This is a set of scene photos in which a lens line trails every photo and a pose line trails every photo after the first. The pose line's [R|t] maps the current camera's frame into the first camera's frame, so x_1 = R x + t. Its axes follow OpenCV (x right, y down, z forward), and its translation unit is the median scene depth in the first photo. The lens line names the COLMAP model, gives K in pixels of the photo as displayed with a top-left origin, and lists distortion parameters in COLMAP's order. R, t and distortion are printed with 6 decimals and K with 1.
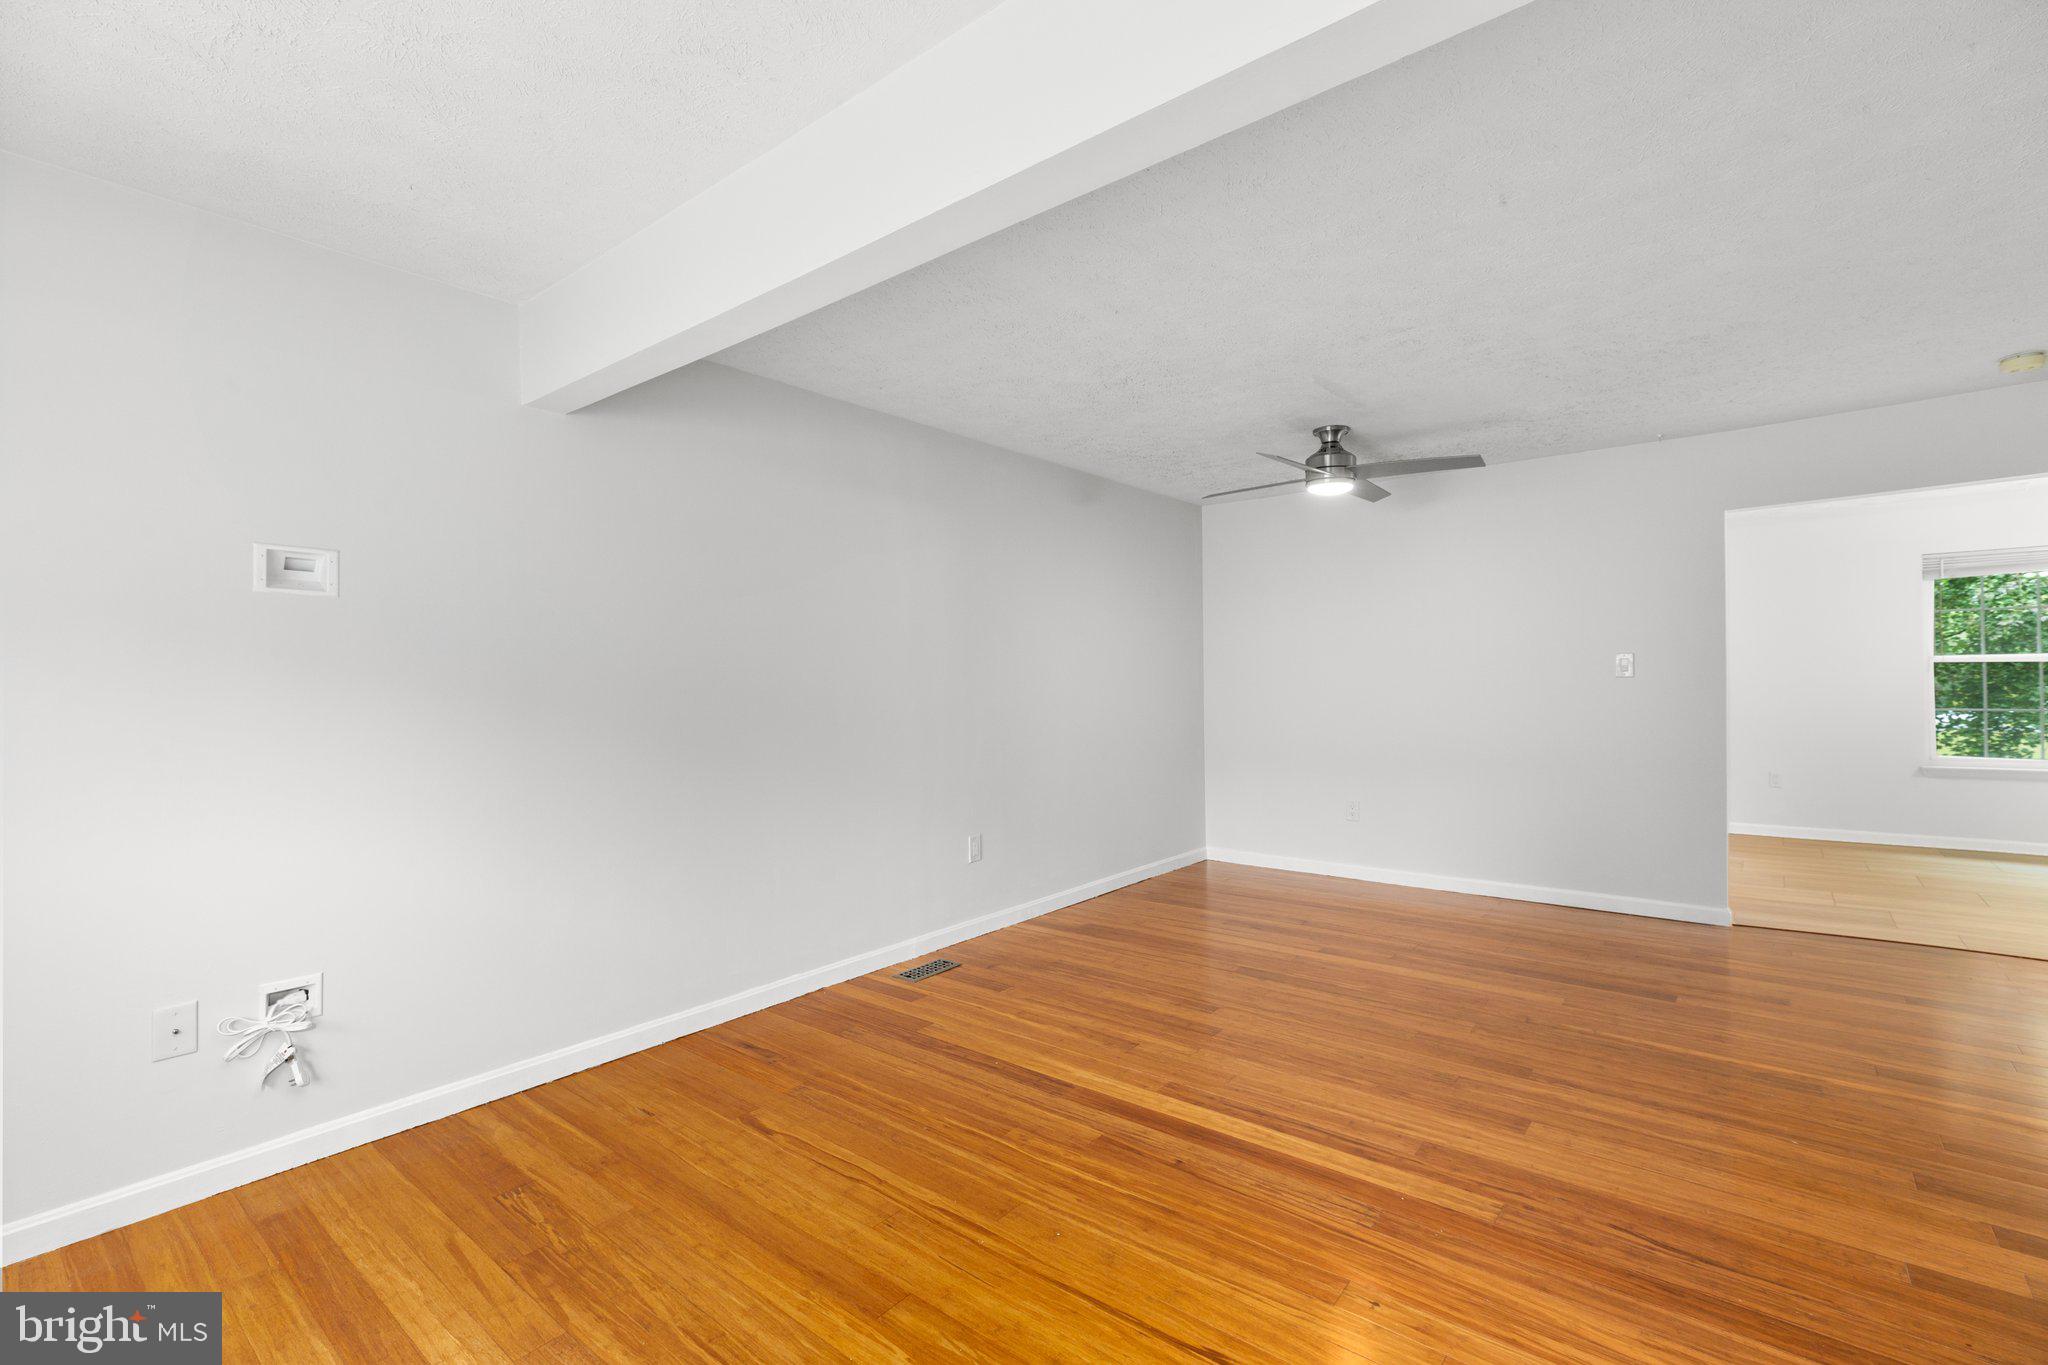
lens RADIAL K [[915.0, 0, 1025.8], [0, 915.0, 658.1], [0, 0, 1]] dist [0.004050, 0.000280]
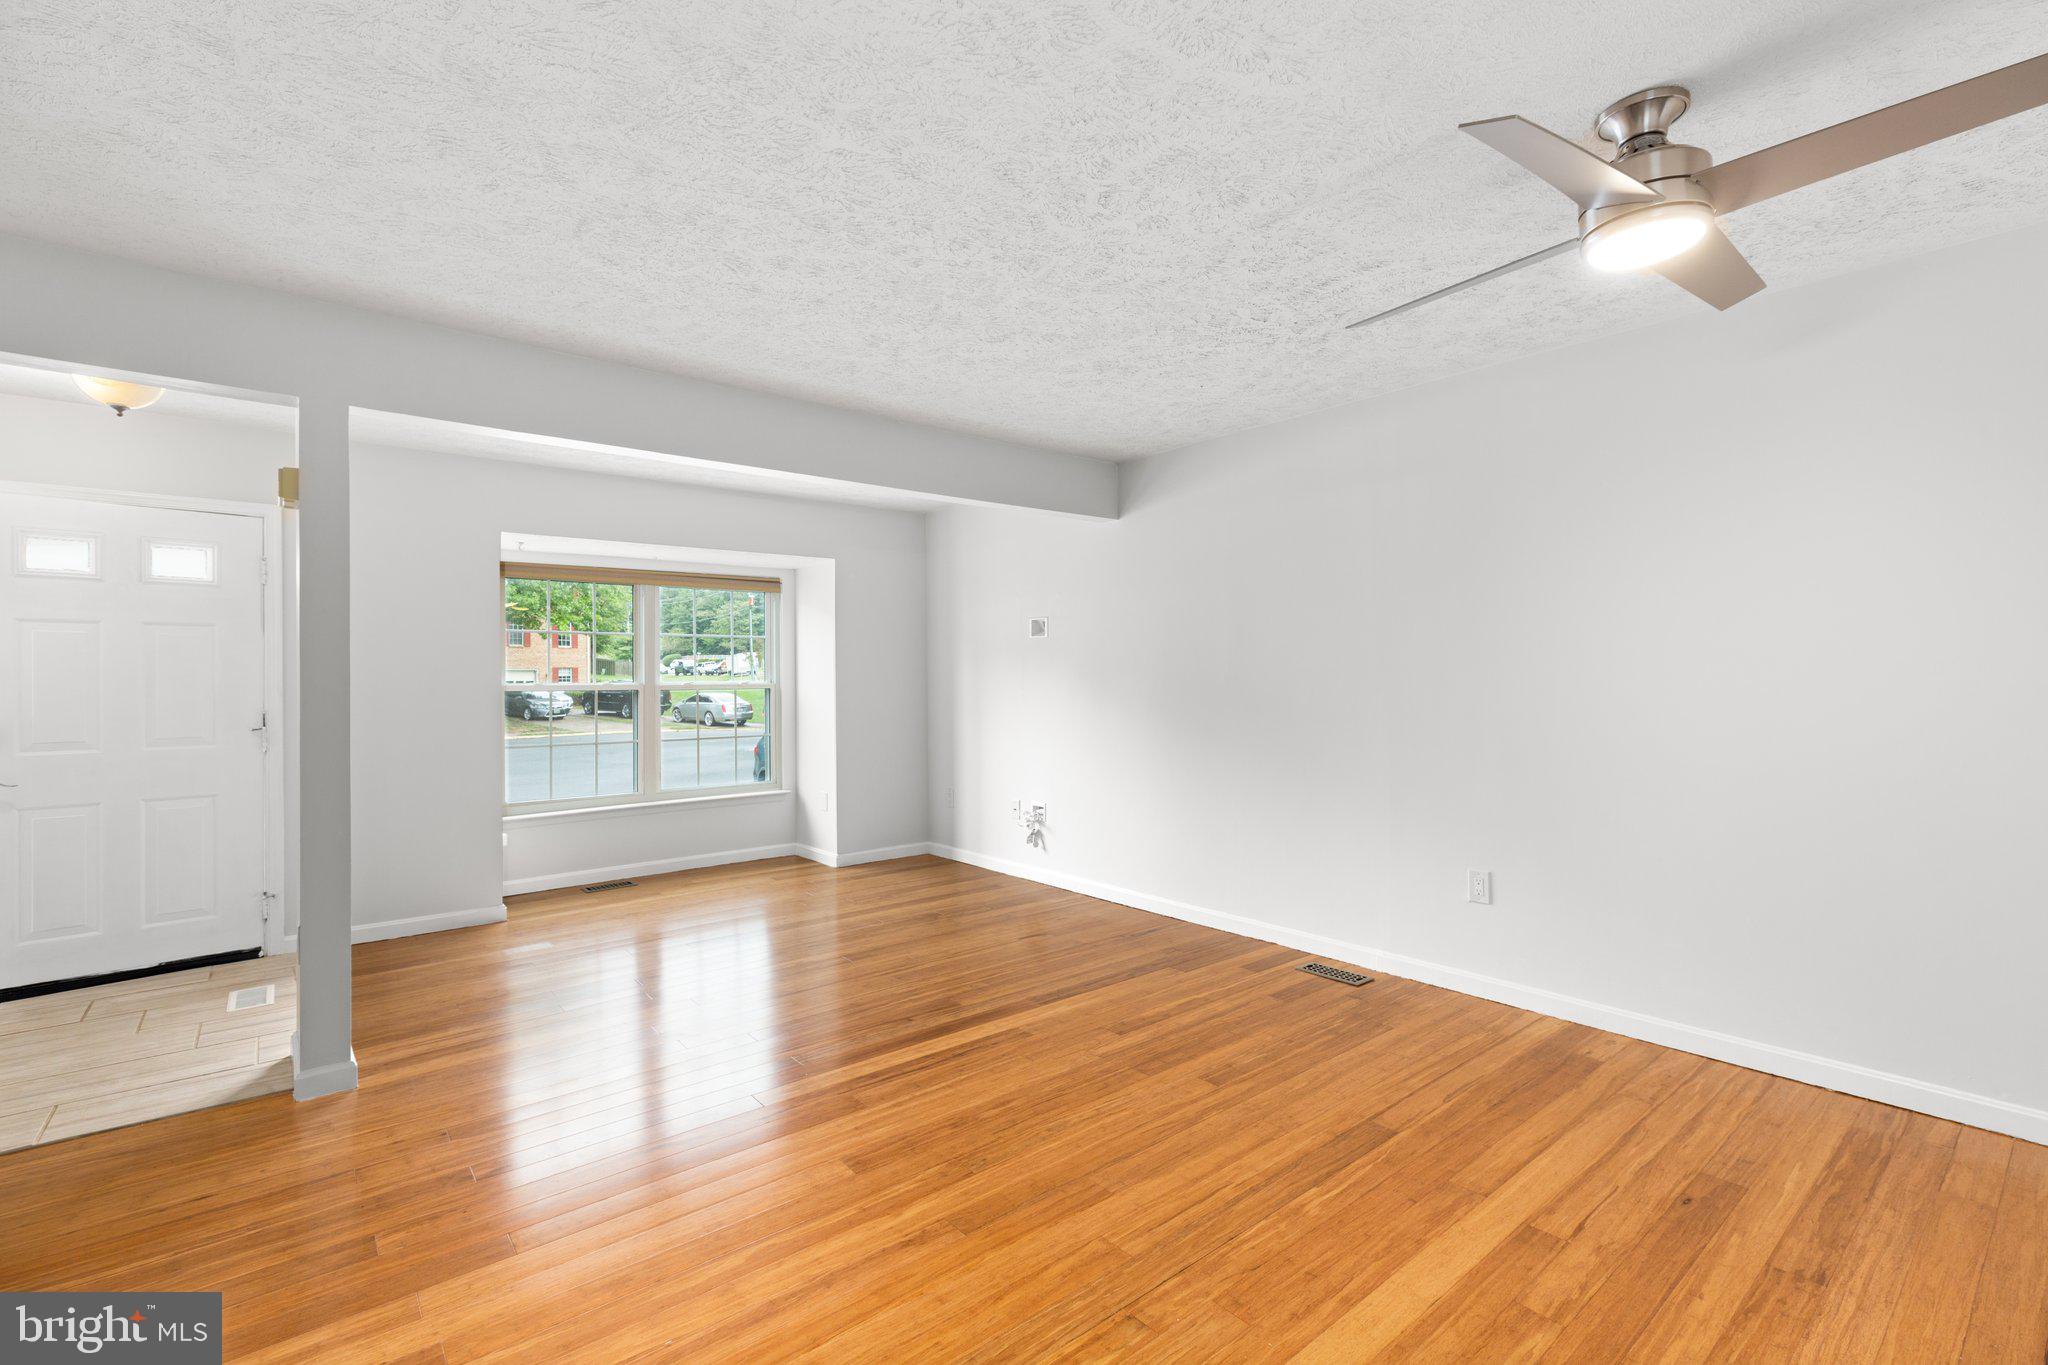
lens RADIAL K [[907.4, 0, 1026.2], [0, 907.4, 686.4], [0, 0, 1]] dist [0.006949, -0.000165]
pose [[-0.196058, 0.025205, -0.980268, 1.236168], [0.032758, 0.999280, 0.019142, 0.006353], [0.980045, -0.028359, -0.196742, 1.203521]]
